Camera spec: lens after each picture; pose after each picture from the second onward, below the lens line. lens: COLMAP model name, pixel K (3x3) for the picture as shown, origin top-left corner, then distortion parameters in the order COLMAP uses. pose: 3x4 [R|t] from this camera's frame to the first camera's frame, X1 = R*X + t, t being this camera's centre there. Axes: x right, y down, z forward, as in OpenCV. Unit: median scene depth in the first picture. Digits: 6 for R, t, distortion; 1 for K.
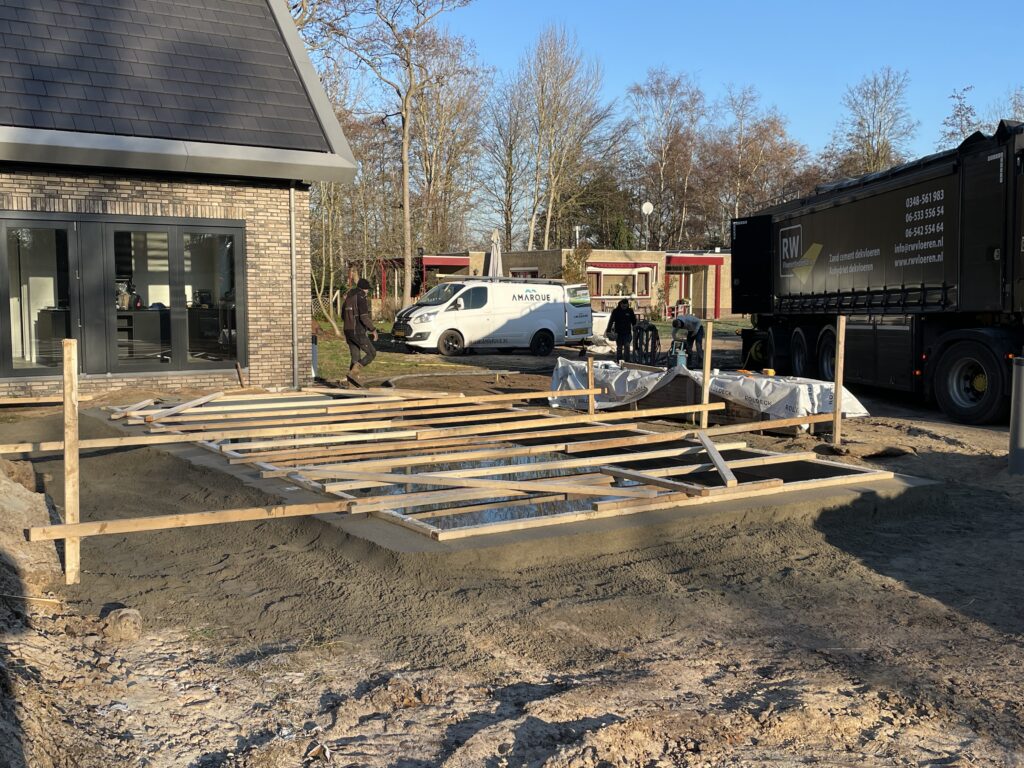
lens RADIAL K [[1119.0, 0, 506.8], [0, 1119.0, 388.8], [0, 0, 1]] dist [0.068098, 0.000000]
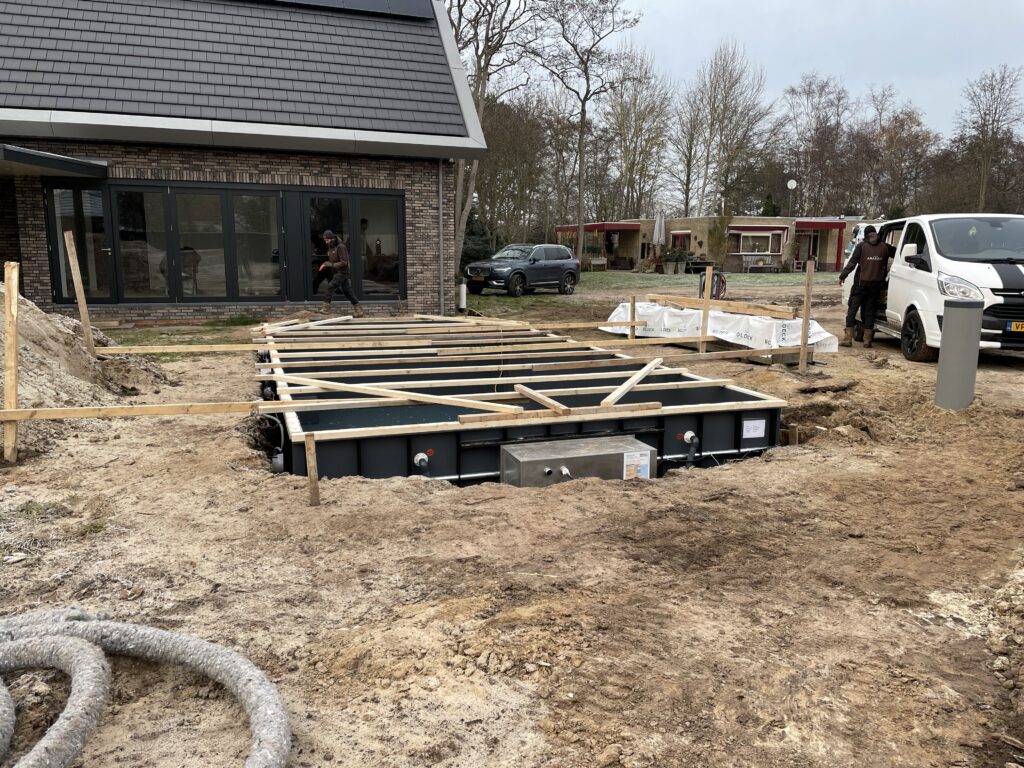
lens RADIAL K [[787.1, 0, 521.9], [0, 787.1, 377.4], [0, 0, 1]] dist [0.070333, -0.069872]
pose [[0.973332, 0.042981, -0.225337, 0.066721], [-0.026864, 0.996888, 0.074112, 0.000224], [0.227822, -0.066082, 0.971458, 0.049806]]
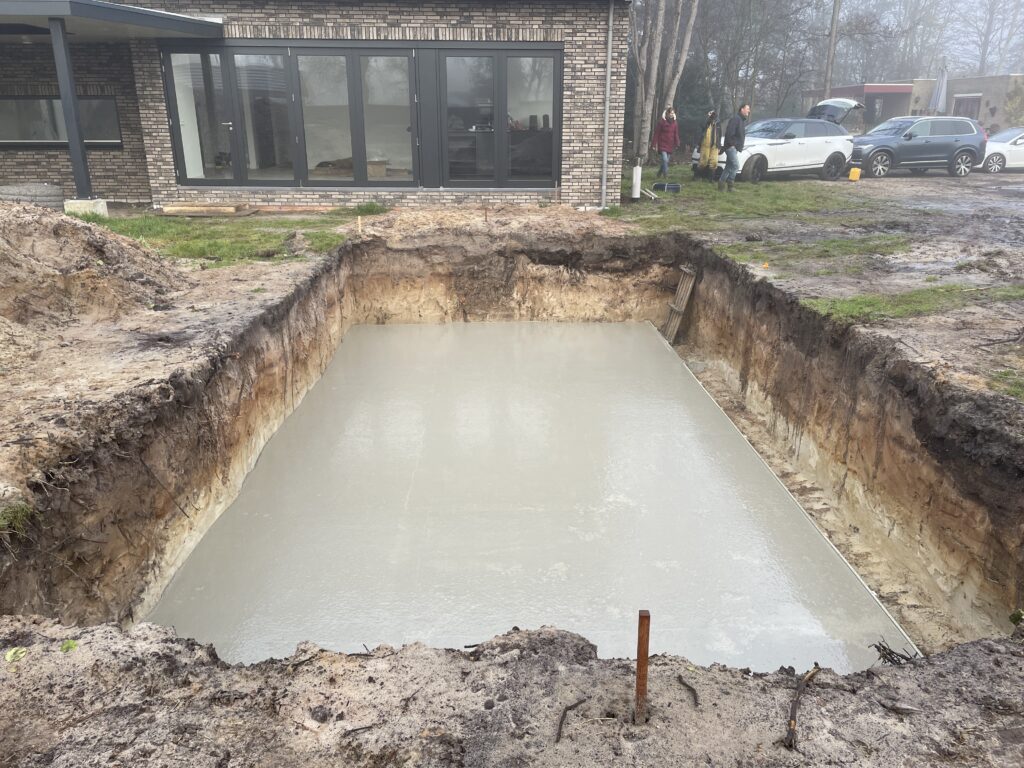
lens RADIAL K [[787.1, 0, 506.5], [0, 787.1, 381.3], [0, 0, 1]] dist [0.070333, -0.069872]
pose [[0.859134, 0.160697, -0.485866, 0.070295], [-0.046635, 0.970053, 0.238375, -0.008604], [0.509622, -0.182138, 0.840899, 0.150313]]
